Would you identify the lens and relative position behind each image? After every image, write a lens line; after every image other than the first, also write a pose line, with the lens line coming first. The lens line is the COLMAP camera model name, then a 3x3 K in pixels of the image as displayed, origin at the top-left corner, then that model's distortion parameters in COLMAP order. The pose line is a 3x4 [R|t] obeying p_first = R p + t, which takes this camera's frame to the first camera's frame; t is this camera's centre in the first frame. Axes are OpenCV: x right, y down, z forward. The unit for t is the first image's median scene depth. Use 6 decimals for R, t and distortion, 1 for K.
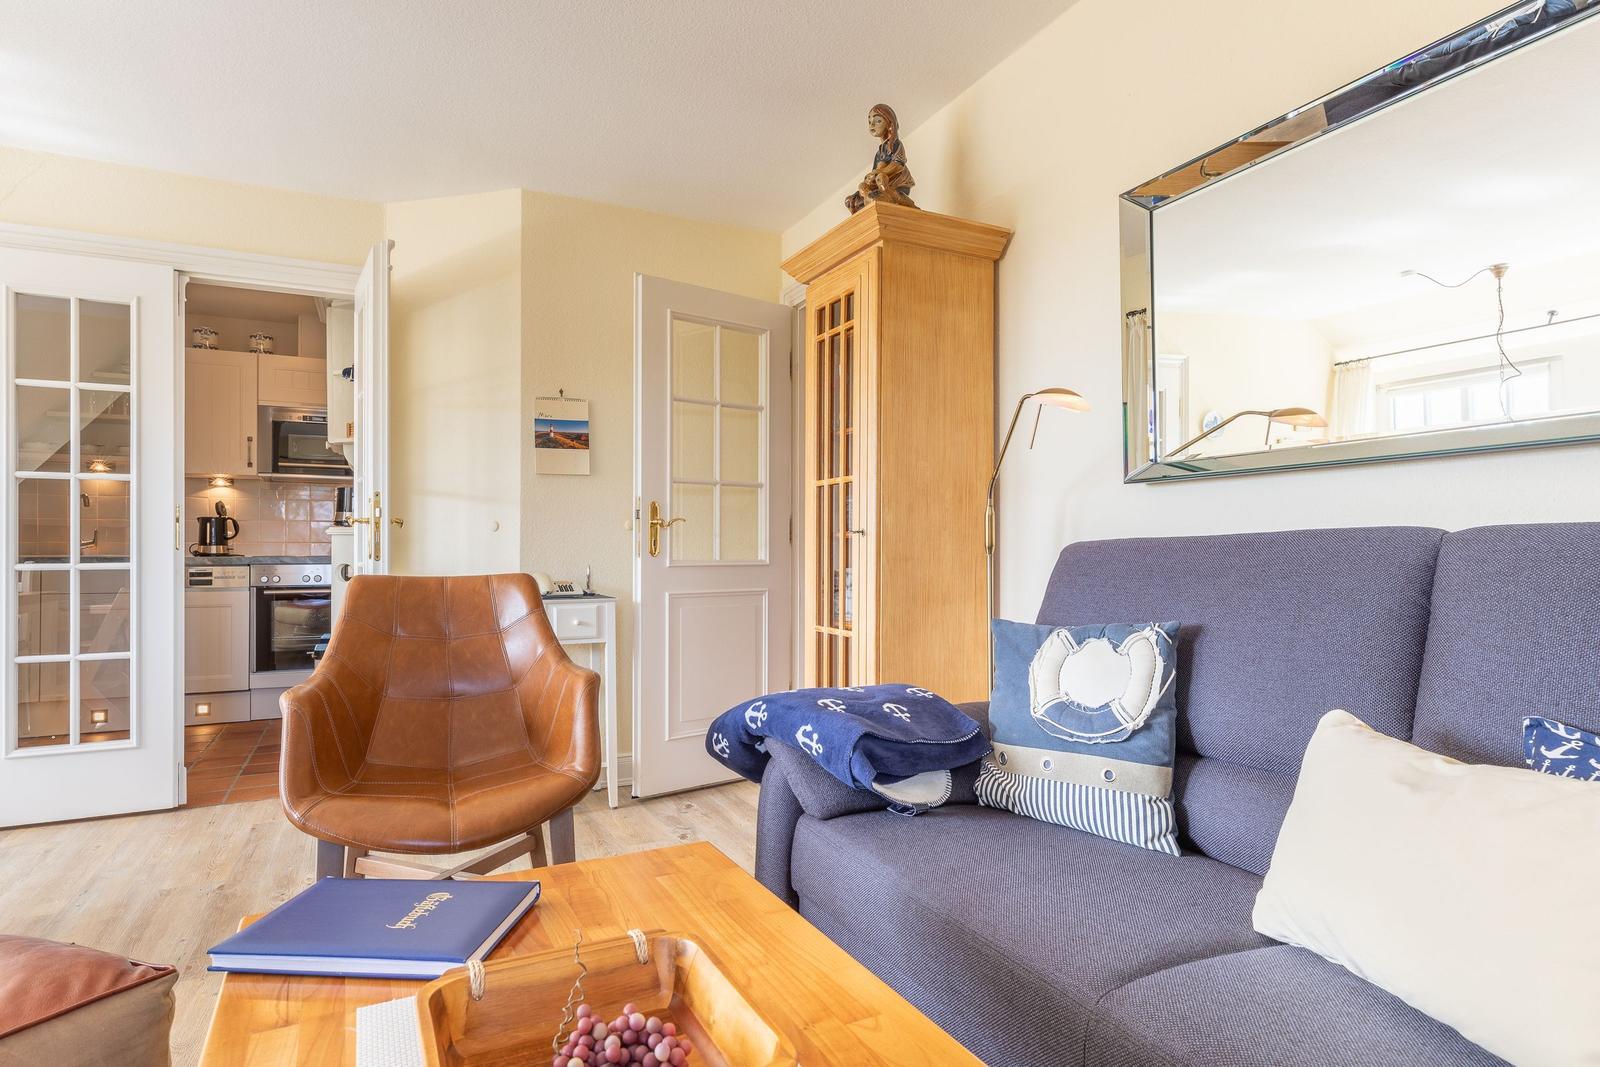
lens RADIAL K [[863.7, 0, 800.0], [0, 863.7, 533.5], [0, 0, 1]] dist [0.002751, 0.000296]
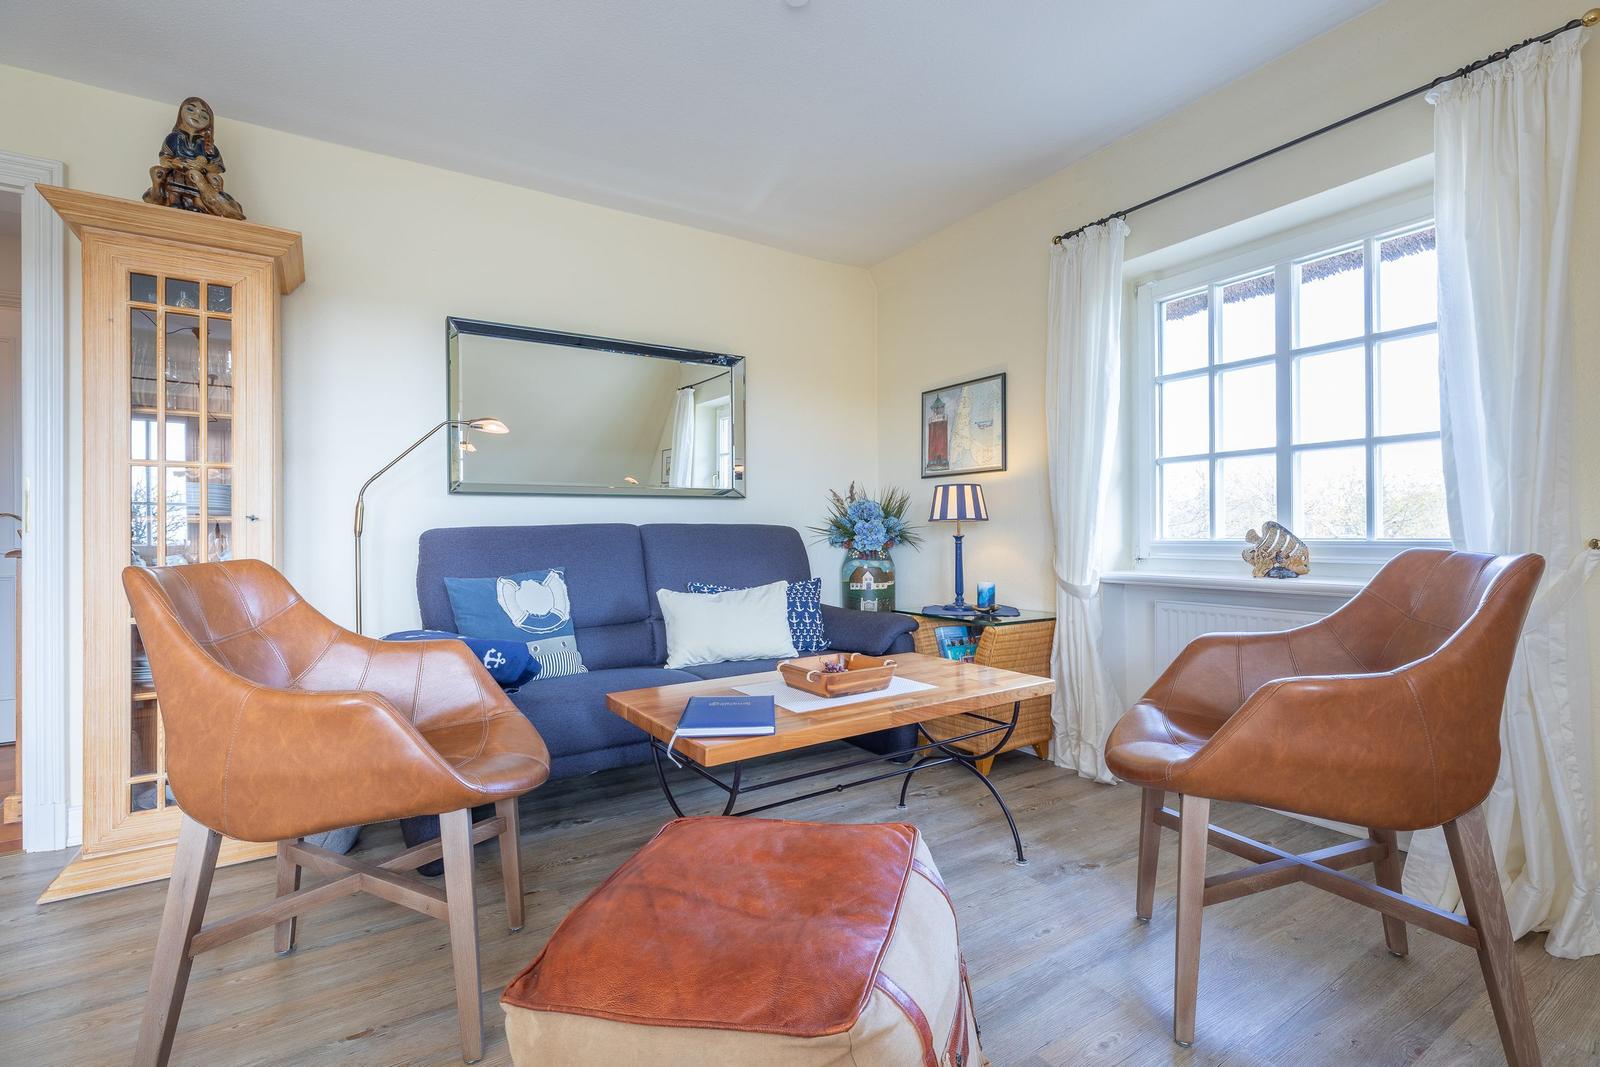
lens RADIAL K [[726.3, 0, 800.0], [0, 726.3, 533.5], [0, 0, 1]] dist [0.002371, 0.000327]
pose [[-0.134127, 0.004045, 0.990956, -1.320393], [-0.007667, 0.999958, -0.005119, 0.023860], [-0.990935, -0.008284, -0.134090, 0.645041]]
